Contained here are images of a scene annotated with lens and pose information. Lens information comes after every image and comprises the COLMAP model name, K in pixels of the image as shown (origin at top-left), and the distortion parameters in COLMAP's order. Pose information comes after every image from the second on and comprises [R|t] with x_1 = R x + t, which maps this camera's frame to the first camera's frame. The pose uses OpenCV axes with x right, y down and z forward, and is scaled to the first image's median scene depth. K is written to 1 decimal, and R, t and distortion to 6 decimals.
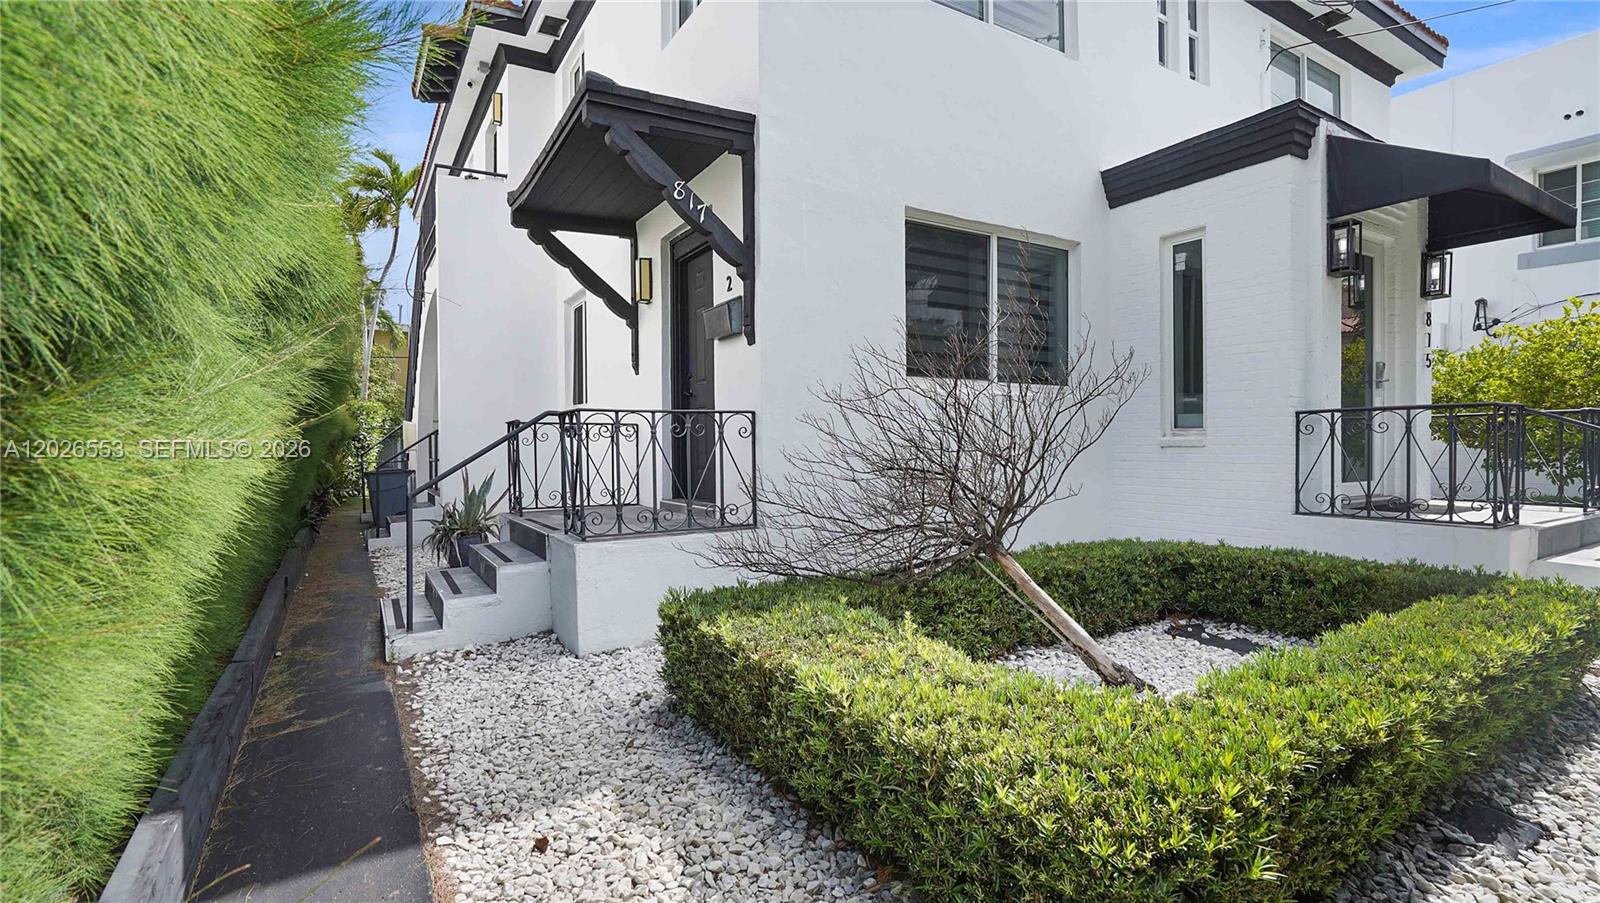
lens RADIAL K [[746.9, 0, 792.0], [0, 746.9, 449.3], [0, 0, 1]] dist [-0.054068, 0.018283]
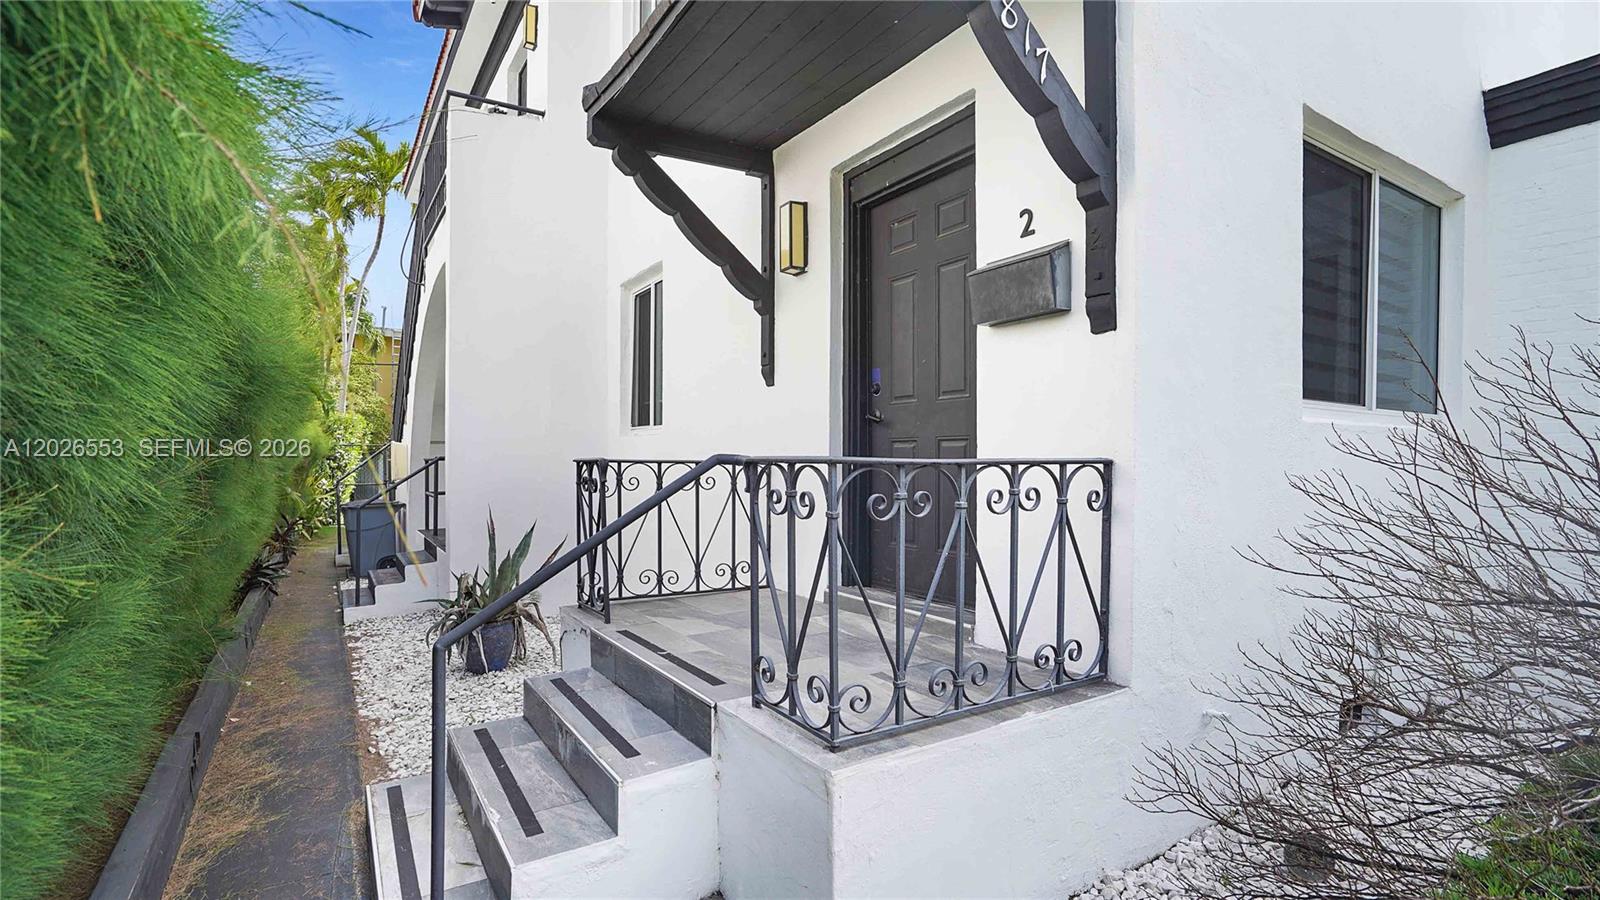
lens RADIAL K [[744.4, 0, 795.1], [0, 744.4, 457.7], [0, 0, 1]] dist [-0.057049, 0.021308]
pose [[0.999529, 0.010421, 0.028875, -0.204073], [-0.010161, 0.999907, -0.009111, -0.032170], [-0.028967, 0.008813, 0.999542, 0.352035]]
